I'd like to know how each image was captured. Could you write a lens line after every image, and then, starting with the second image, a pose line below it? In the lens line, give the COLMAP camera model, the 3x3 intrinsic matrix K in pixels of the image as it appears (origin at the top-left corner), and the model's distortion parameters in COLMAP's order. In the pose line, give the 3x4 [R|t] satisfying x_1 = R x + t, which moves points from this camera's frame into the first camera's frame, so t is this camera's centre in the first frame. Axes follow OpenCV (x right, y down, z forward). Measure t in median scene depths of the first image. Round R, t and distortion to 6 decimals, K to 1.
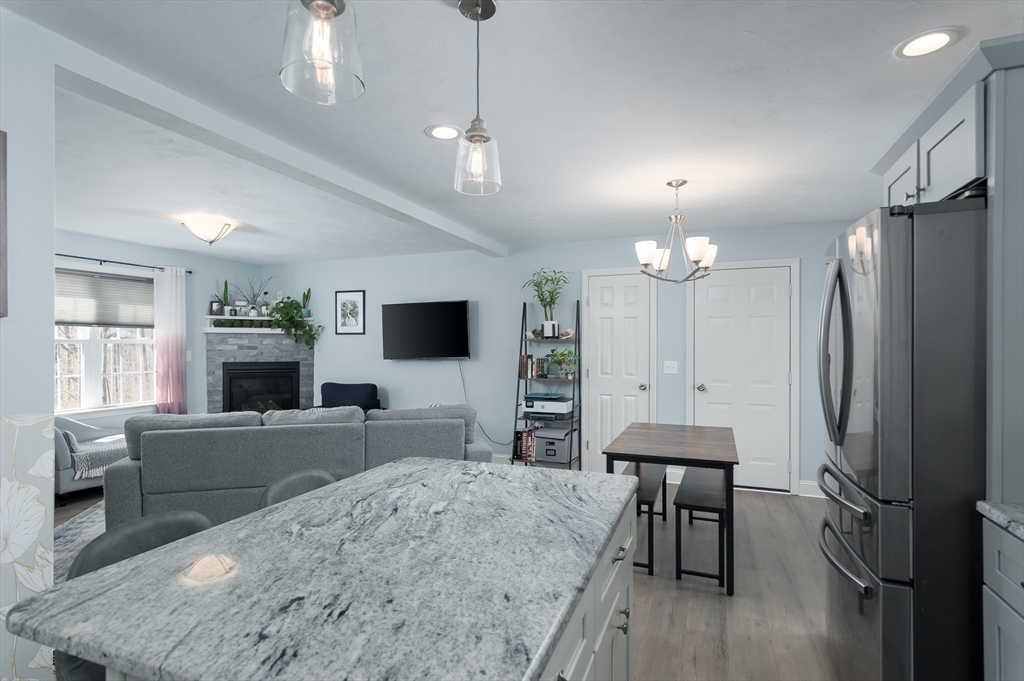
lens RADIAL K [[515.7, 0, 506.0], [0, 515.7, 347.2], [0, 0, 1]] dist [0.005663, -0.000353]
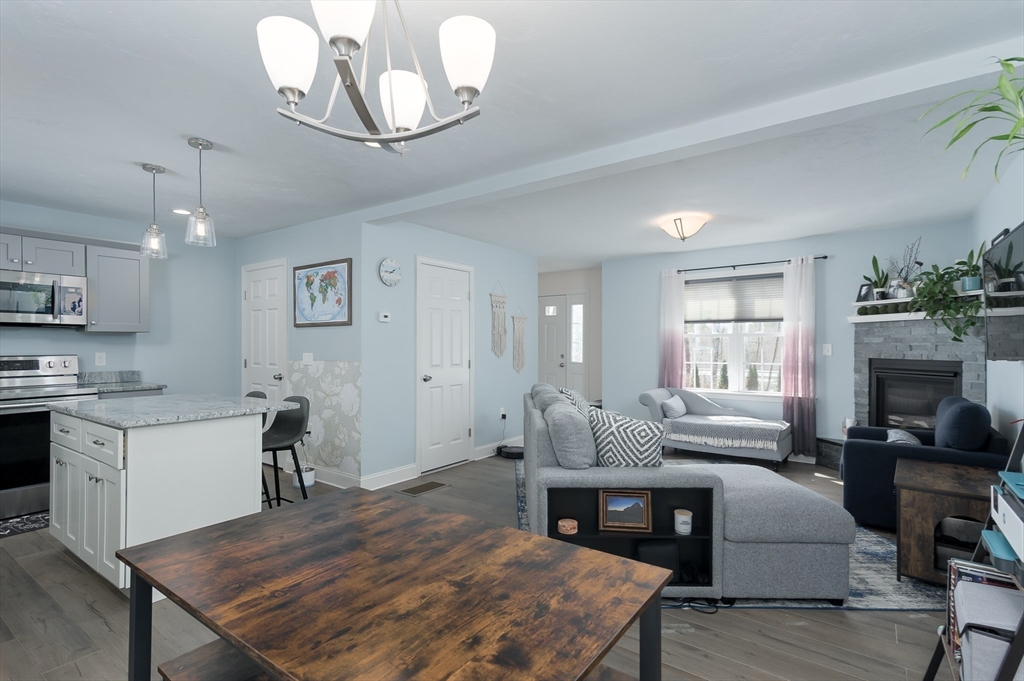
lens RADIAL K [[490.3, 0, 507.8], [0, 490.3, 346.1], [0, 0, 1]] dist [0.019911, -0.001338]
pose [[-0.248922, 0.001282, -0.968523, 0.421343], [-0.004995, 0.999984, 0.002608, 0.013188], [0.968511, 0.005487, -0.248912, 0.767872]]
